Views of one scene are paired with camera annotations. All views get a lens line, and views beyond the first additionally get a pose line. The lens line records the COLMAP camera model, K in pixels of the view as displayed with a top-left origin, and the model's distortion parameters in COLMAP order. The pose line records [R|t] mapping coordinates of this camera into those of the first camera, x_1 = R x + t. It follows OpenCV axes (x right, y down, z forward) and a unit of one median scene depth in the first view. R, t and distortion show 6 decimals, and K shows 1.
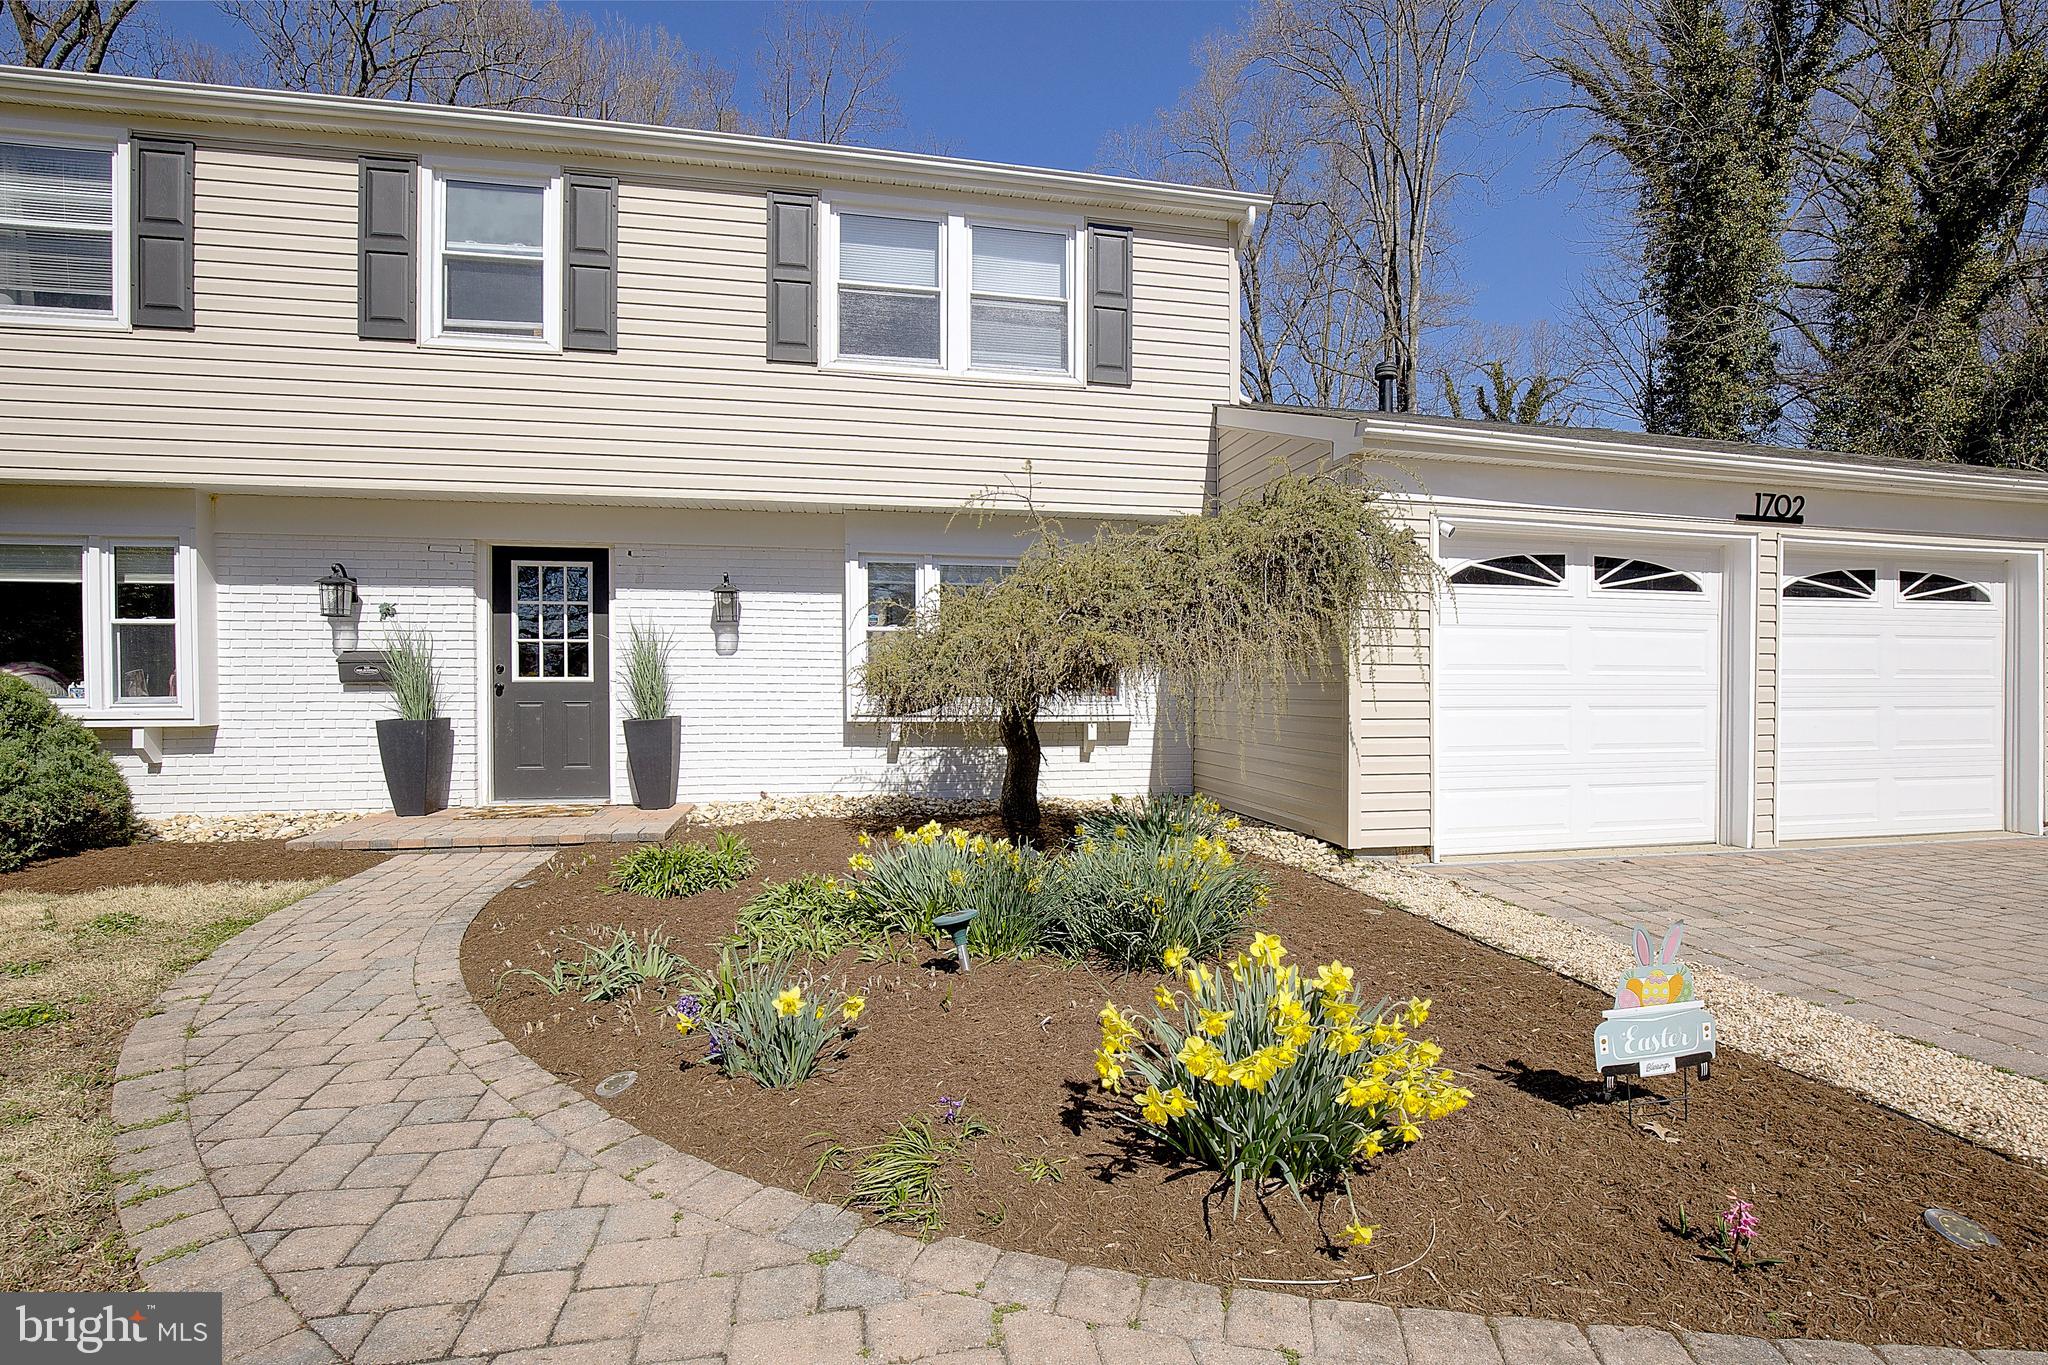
lens RADIAL K [[909.9, 0, 1045.3], [0, 909.9, 690.8], [0, 0, 1]] dist [-0.041308, 0.009039]
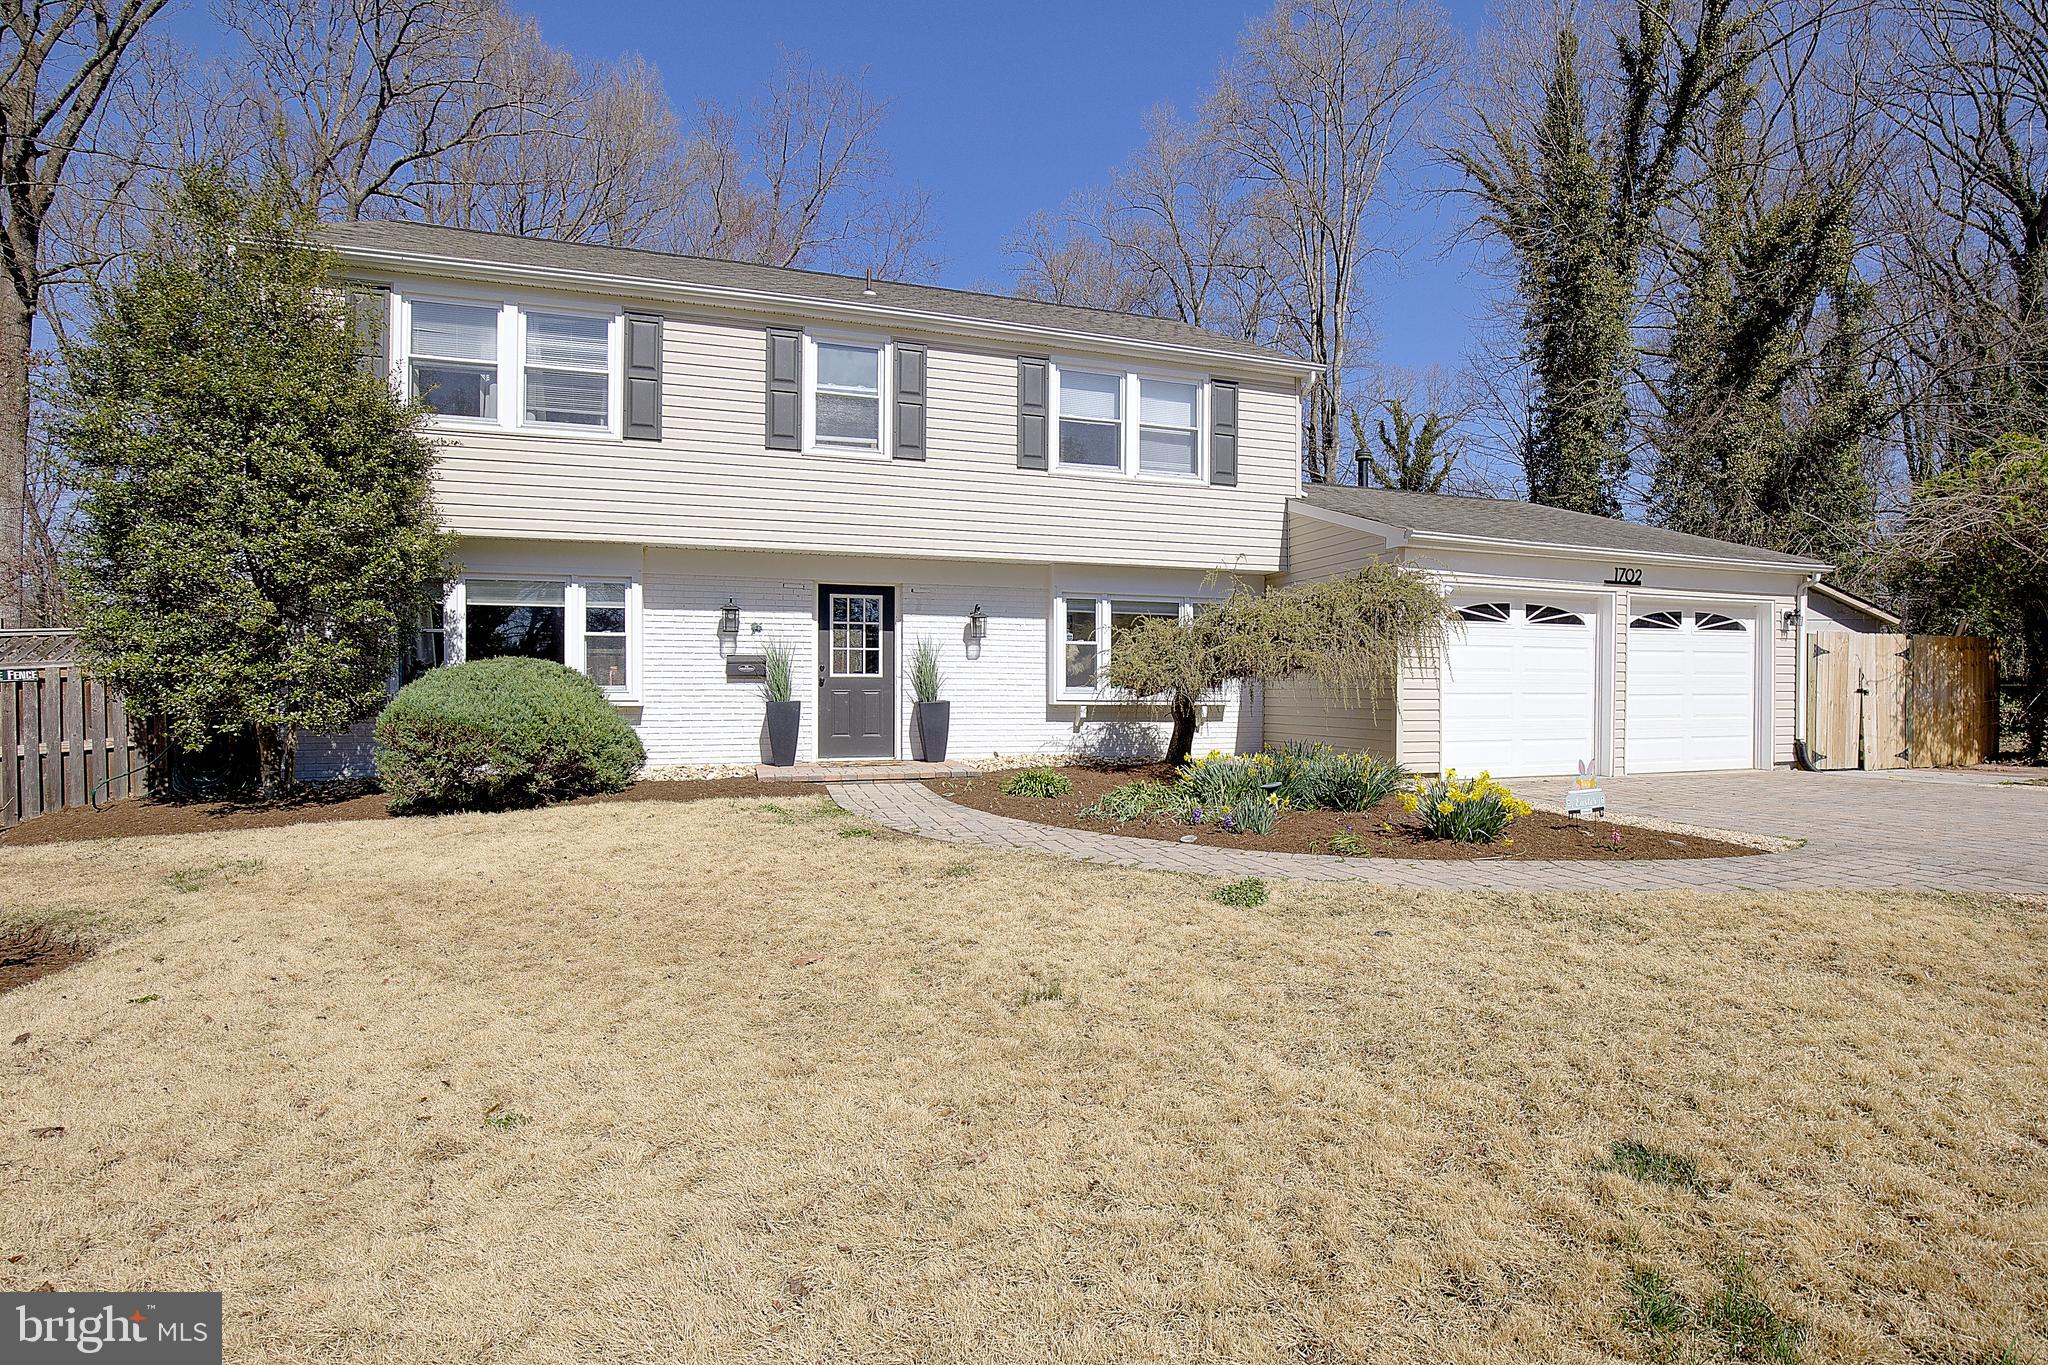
lens RADIAL K [[909.9, 0, 1045.3], [0, 909.9, 690.8], [0, 0, 1]] dist [-0.041308, 0.009039]
pose [[0.993728, 0.001262, 0.111817, -0.414668], [-0.000961, 0.999996, -0.002745, 0.016078], [-0.111820, 0.002620, 0.993725, -0.507258]]
